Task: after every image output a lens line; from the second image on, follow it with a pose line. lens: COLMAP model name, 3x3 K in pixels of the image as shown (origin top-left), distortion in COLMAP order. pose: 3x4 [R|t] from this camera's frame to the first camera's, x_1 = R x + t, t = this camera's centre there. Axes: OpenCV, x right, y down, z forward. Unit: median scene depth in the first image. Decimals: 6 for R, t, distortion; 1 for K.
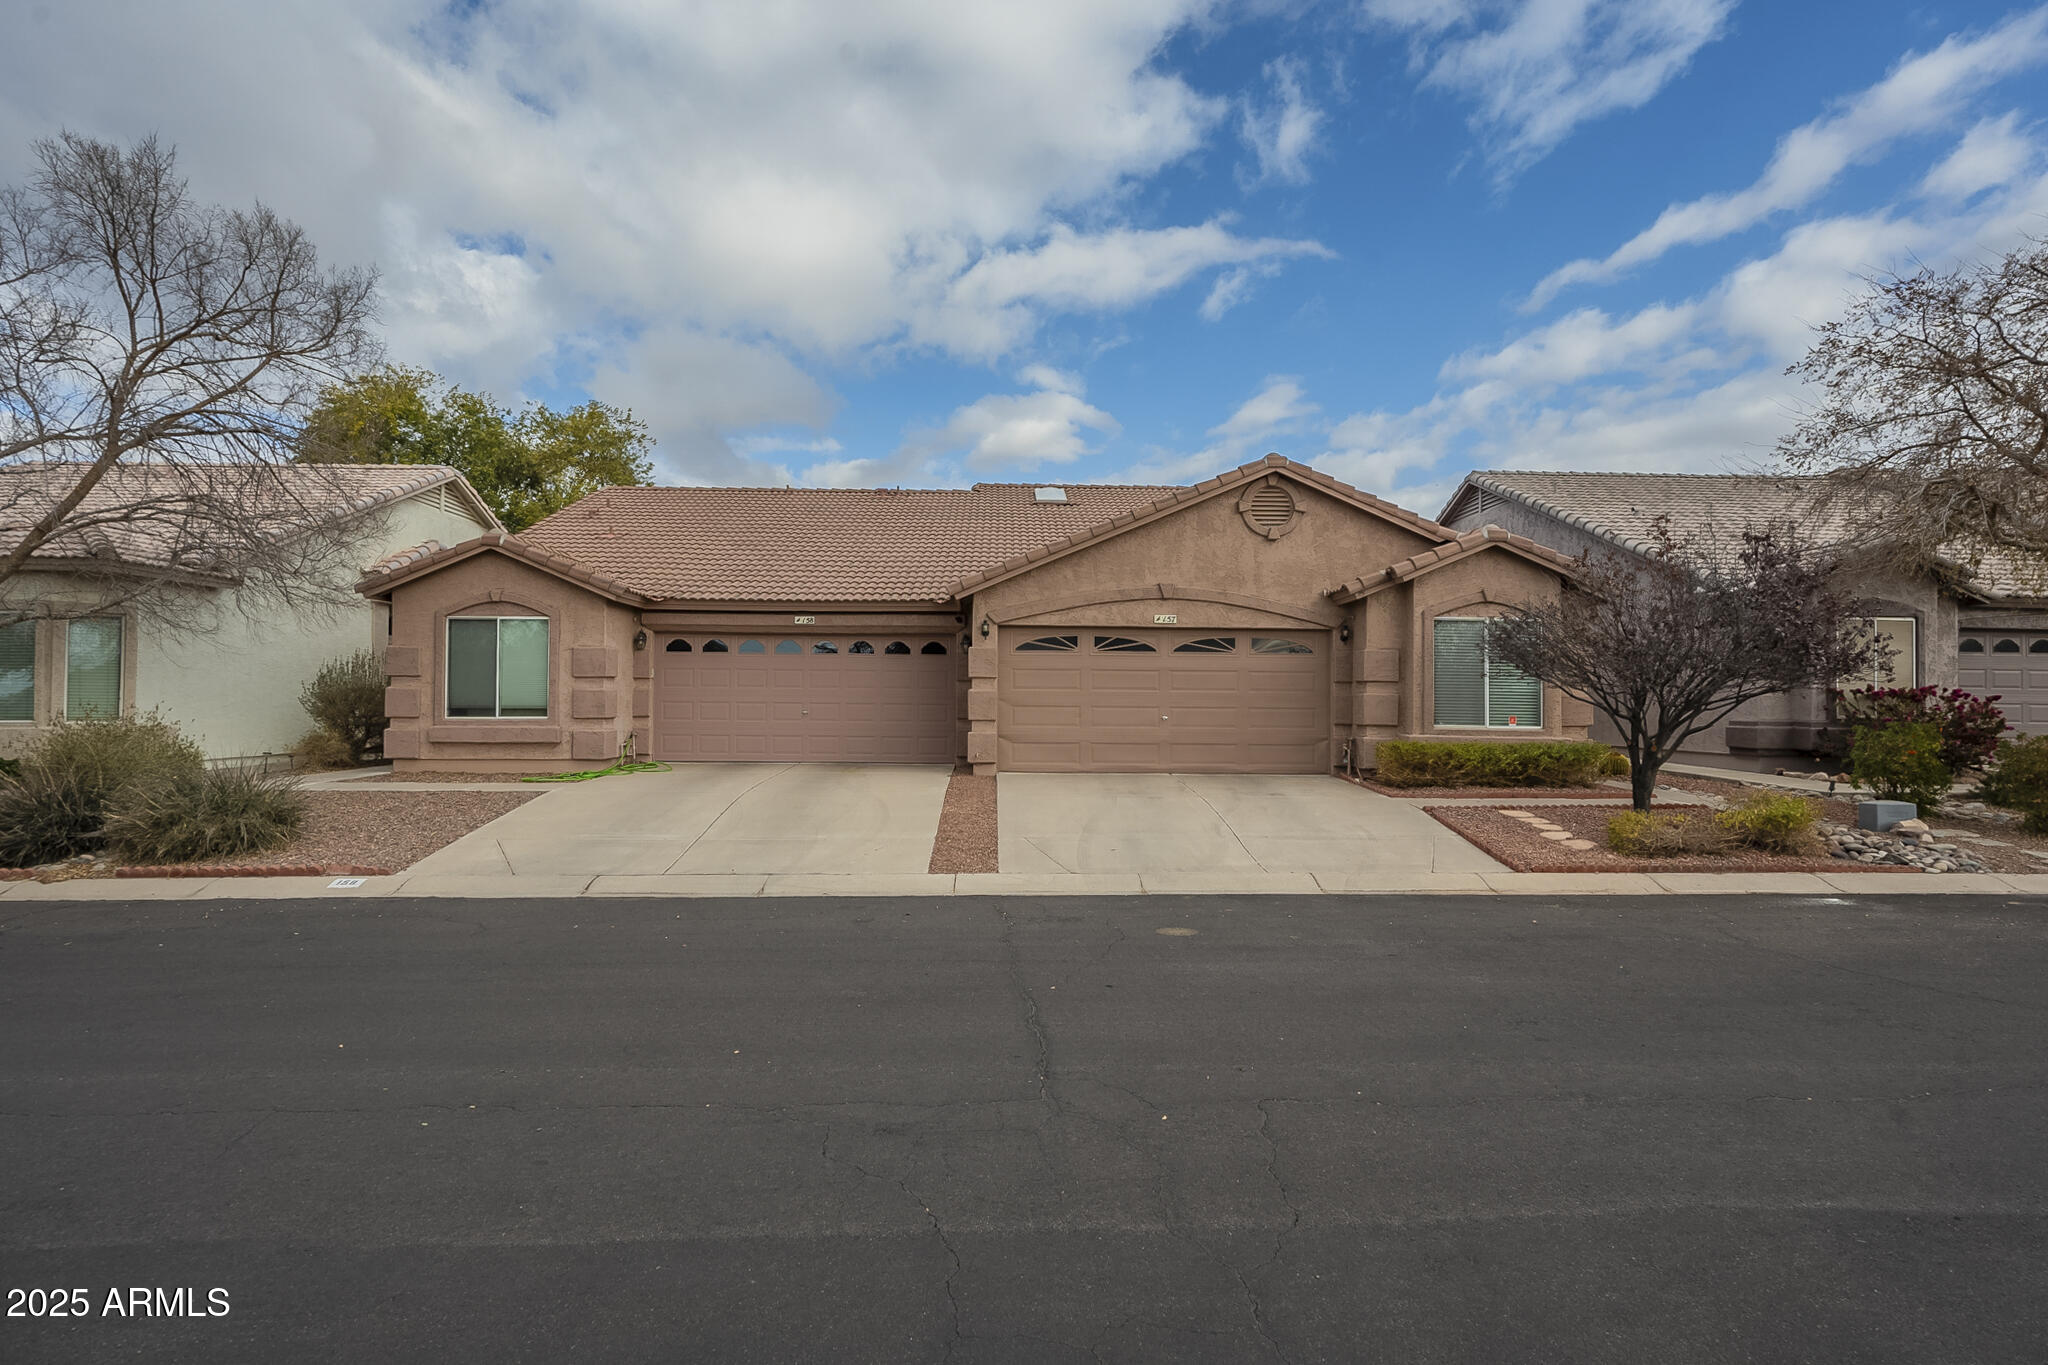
lens RADIAL K [[1041.3, 0, 1024.0], [0, 1041.3, 682.5], [0, 0, 1]] dist [0.000238, -0.000399]
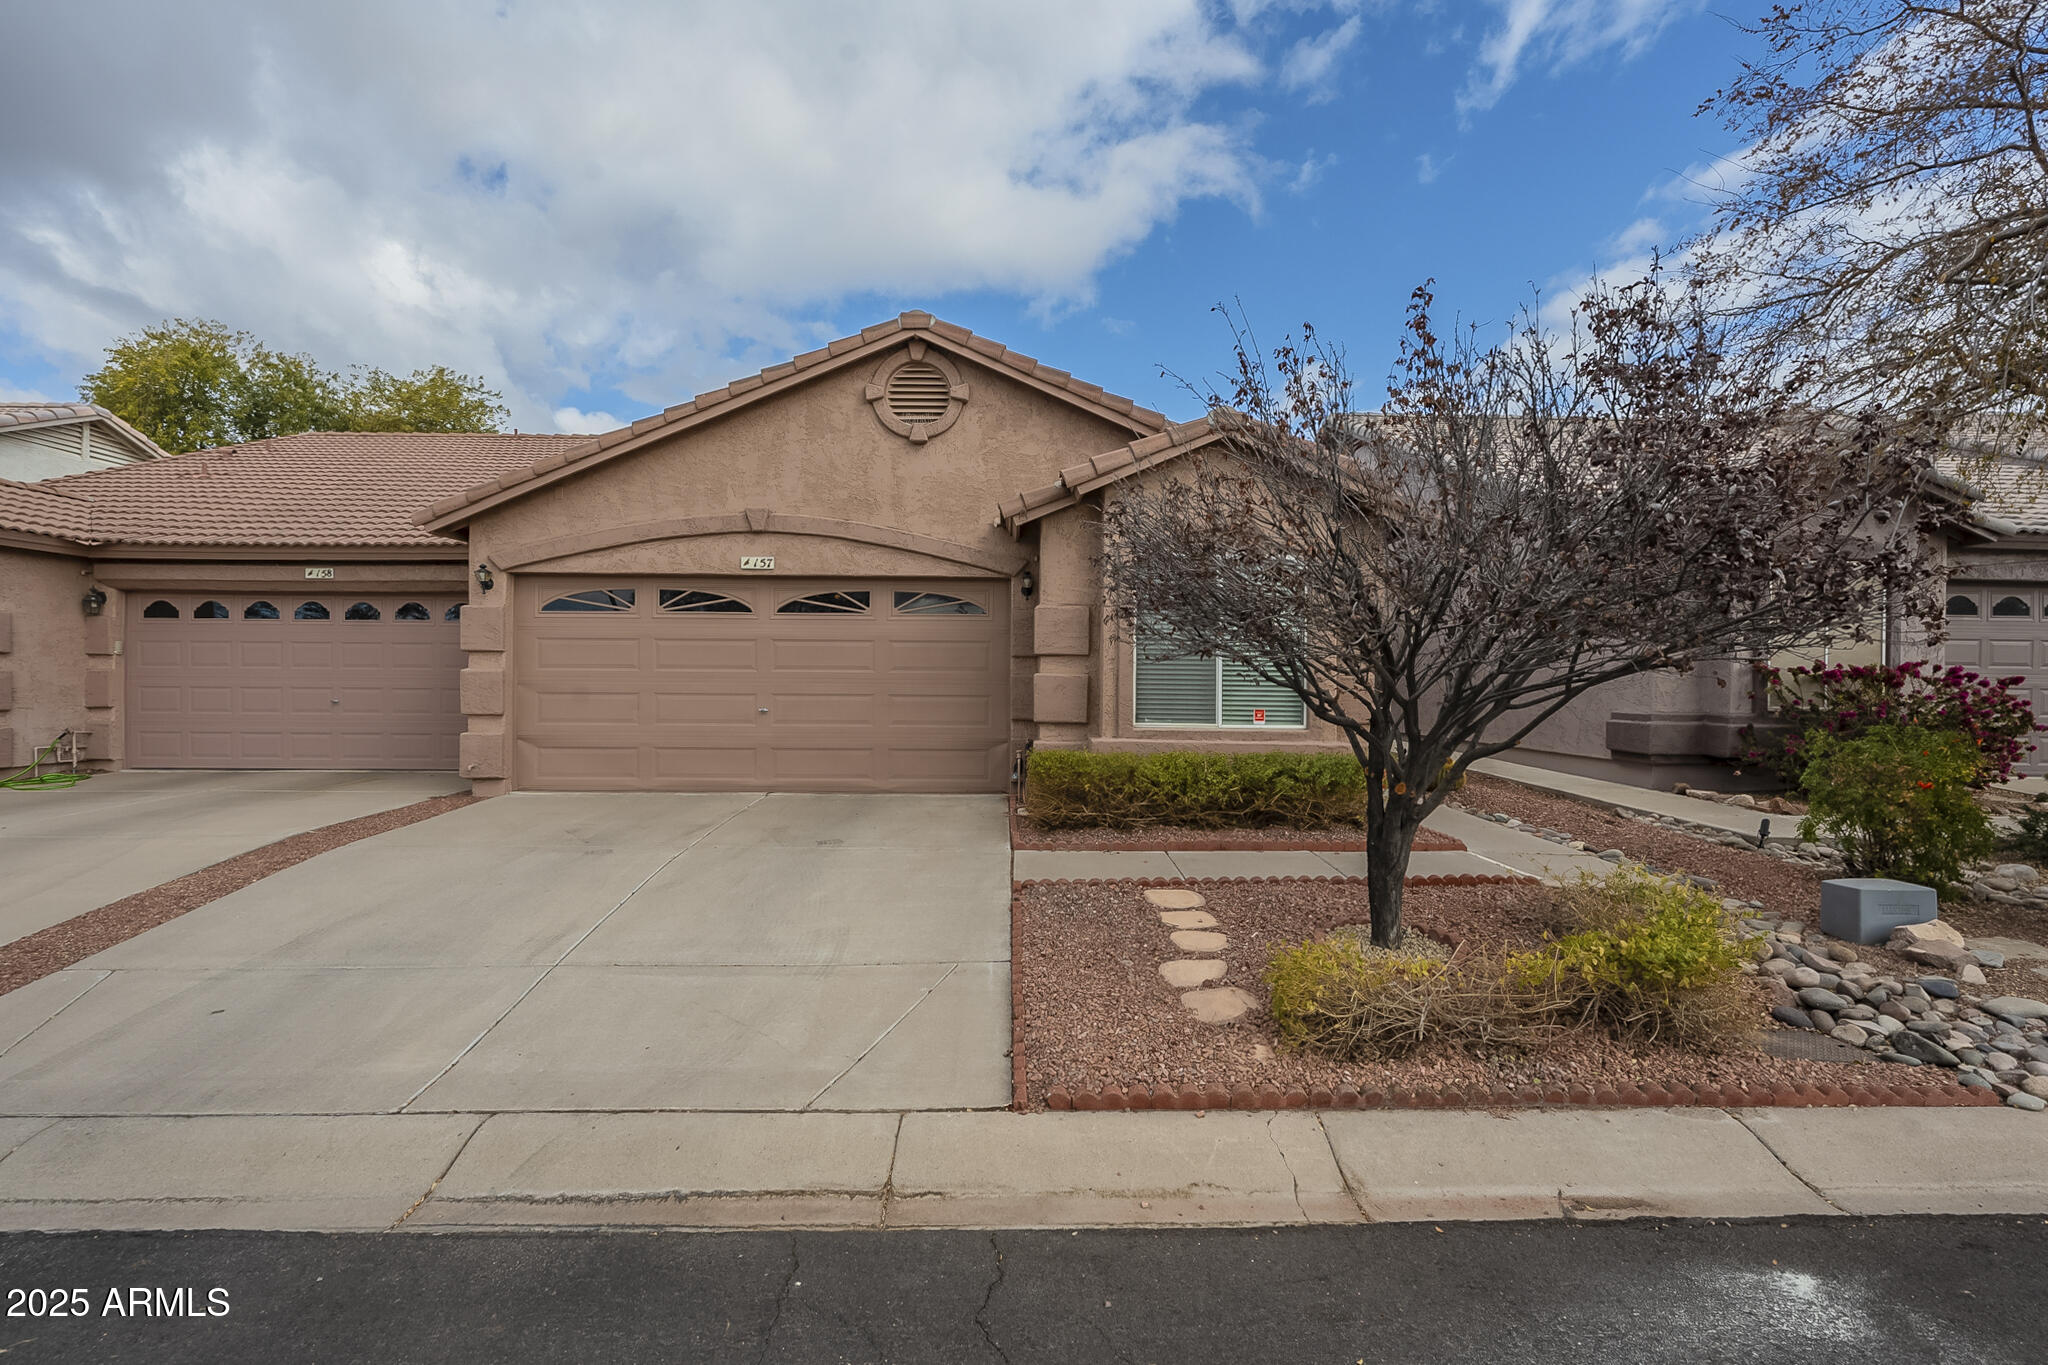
lens RADIAL K [[905.6, 0, 1020.9], [0, 905.6, 691.3], [0, 0, 1]] dist [-0.003479, -0.000369]
pose [[0.999904, -0.000371, -0.013873, 0.312488], [0.000767, 0.999593, 0.028509, 0.005079], [0.013857, -0.028517, 0.999497, 0.419104]]
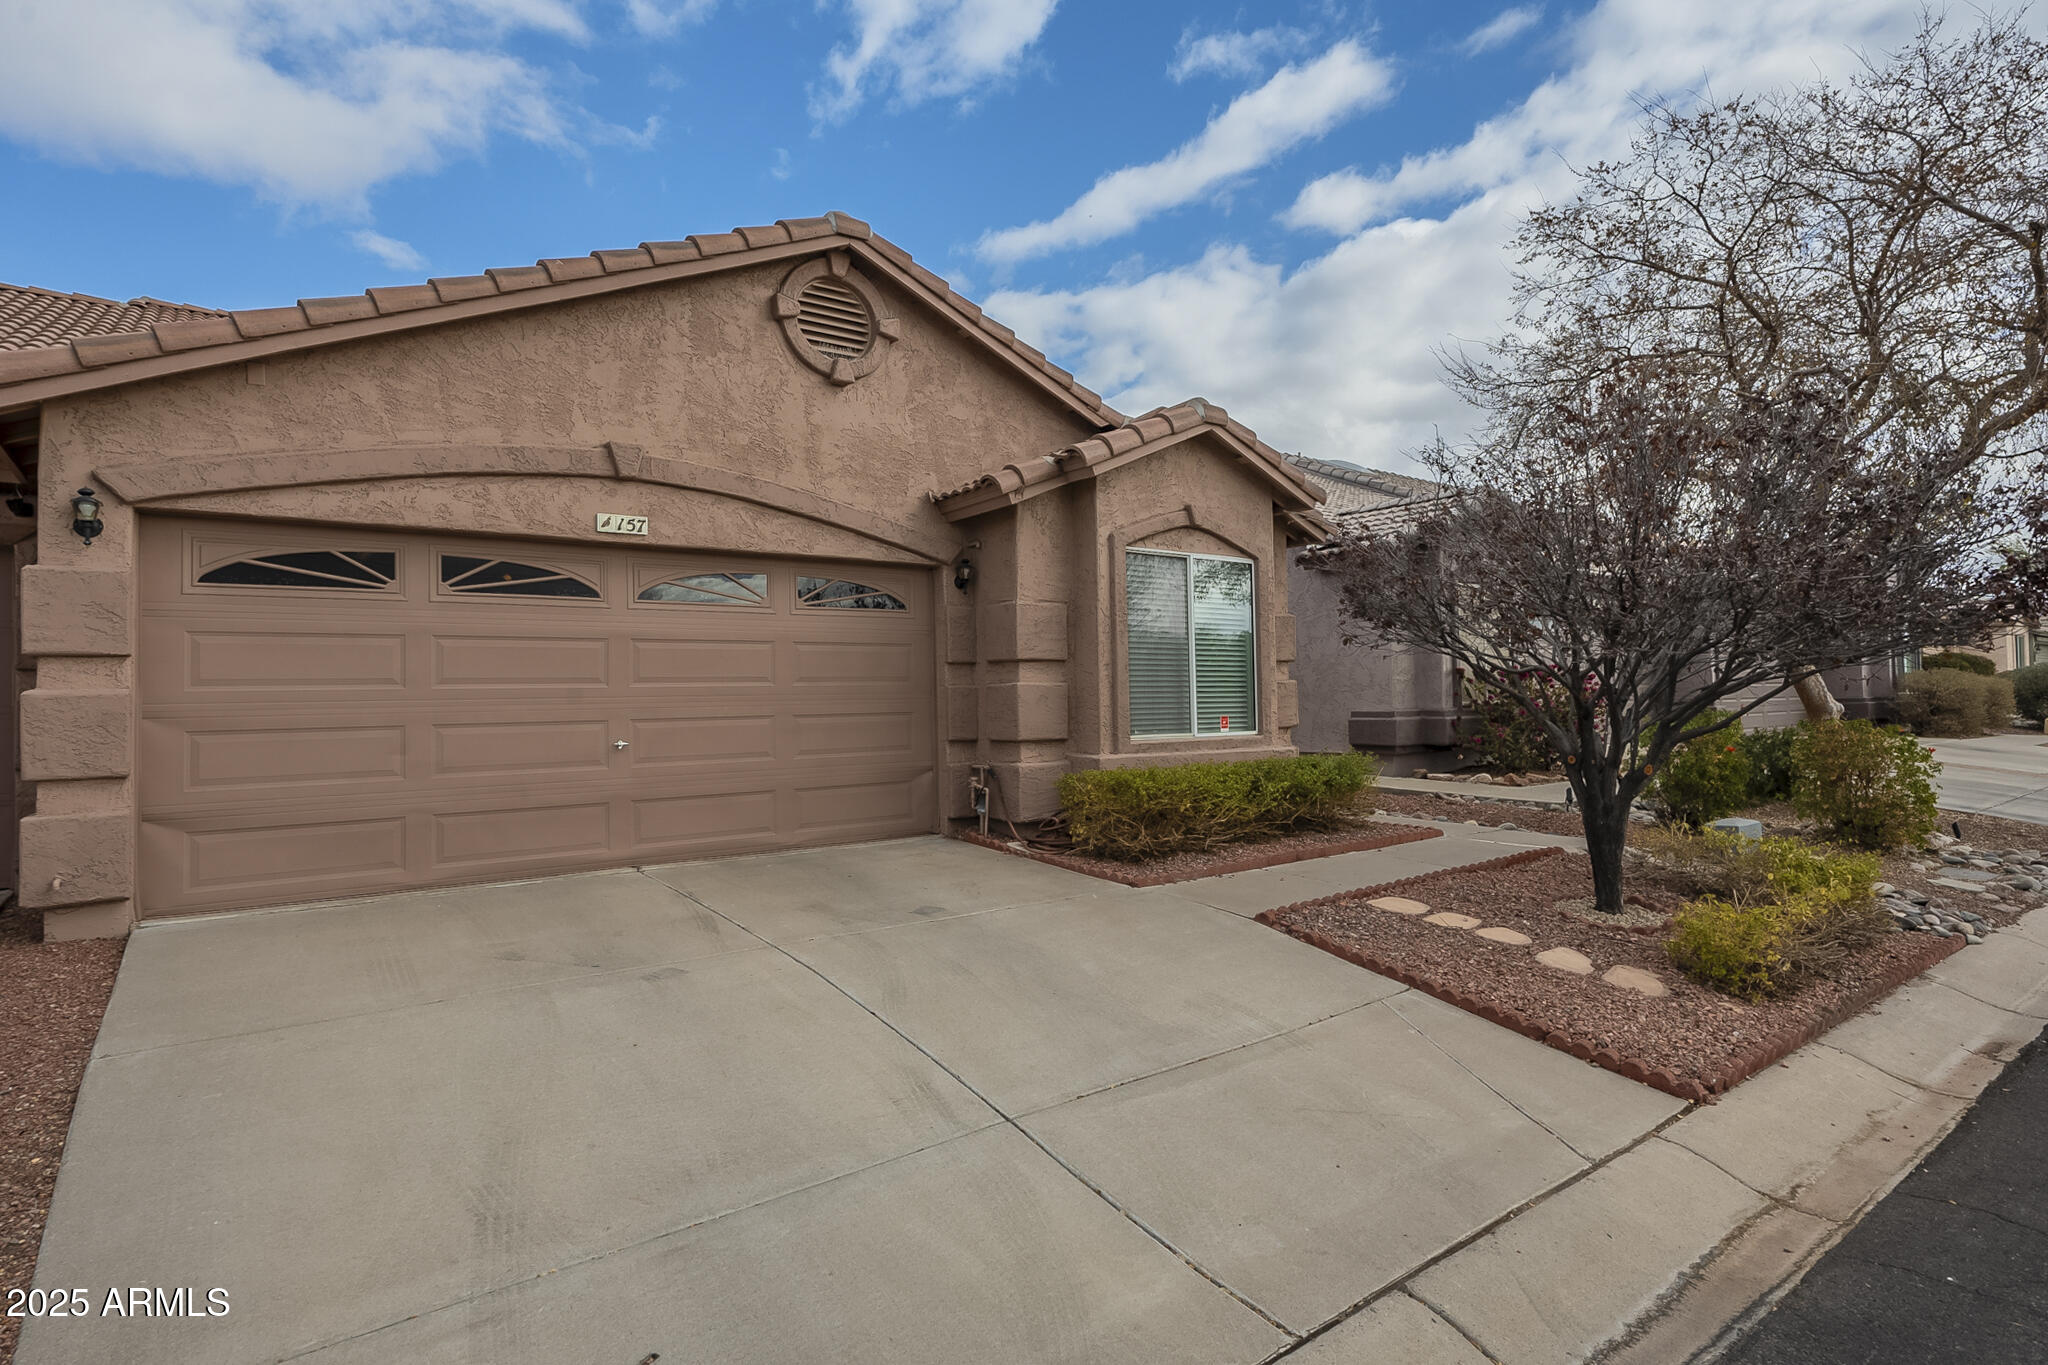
lens RADIAL K [[1070.1, 0, 1034.7], [0, 1070.1, 671.7], [0, 0, 1]] dist [0.002873, 0.000140]
pose [[0.812505, -0.009045, 0.582884, 0.010666], [0.013799, 0.999898, -0.003718, 0.006690], [-0.582790, 0.011064, 0.812547, 0.522256]]
